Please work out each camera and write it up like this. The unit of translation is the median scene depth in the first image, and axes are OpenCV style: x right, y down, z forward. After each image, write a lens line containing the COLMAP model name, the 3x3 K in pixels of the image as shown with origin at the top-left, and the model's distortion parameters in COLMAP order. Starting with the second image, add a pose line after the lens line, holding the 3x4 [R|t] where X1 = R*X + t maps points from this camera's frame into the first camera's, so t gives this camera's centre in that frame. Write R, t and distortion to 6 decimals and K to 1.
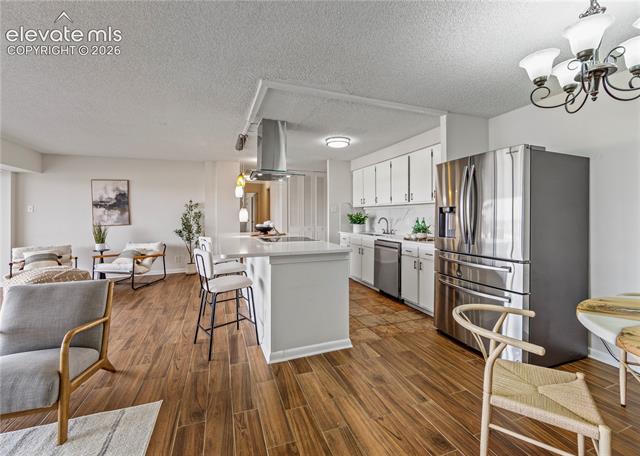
lens RADIAL K [[276.1, 0, 320.8], [0, 276.1, 205.3], [0, 0, 1]] dist [-0.001535, -0.000405]
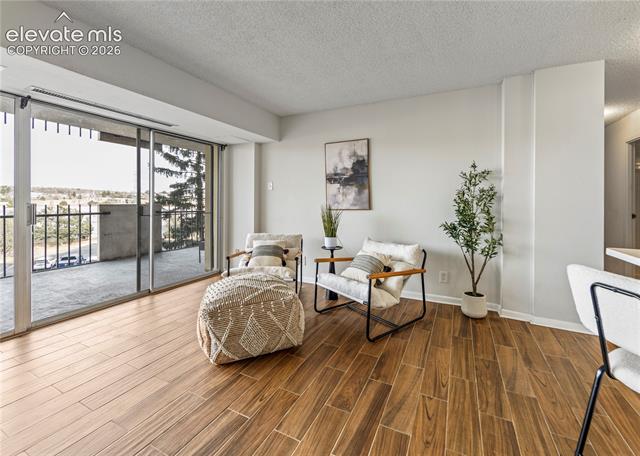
lens RADIAL K [[276.1, 0, 320.8], [0, 276.1, 205.3], [0, 0, 1]] dist [-0.001535, -0.000405]
pose [[0.675315, 0.022571, -0.737184, -0.315518], [0.008500, 0.999227, 0.038381, 0.036421], [0.737480, -0.032185, 0.674602, 0.508657]]
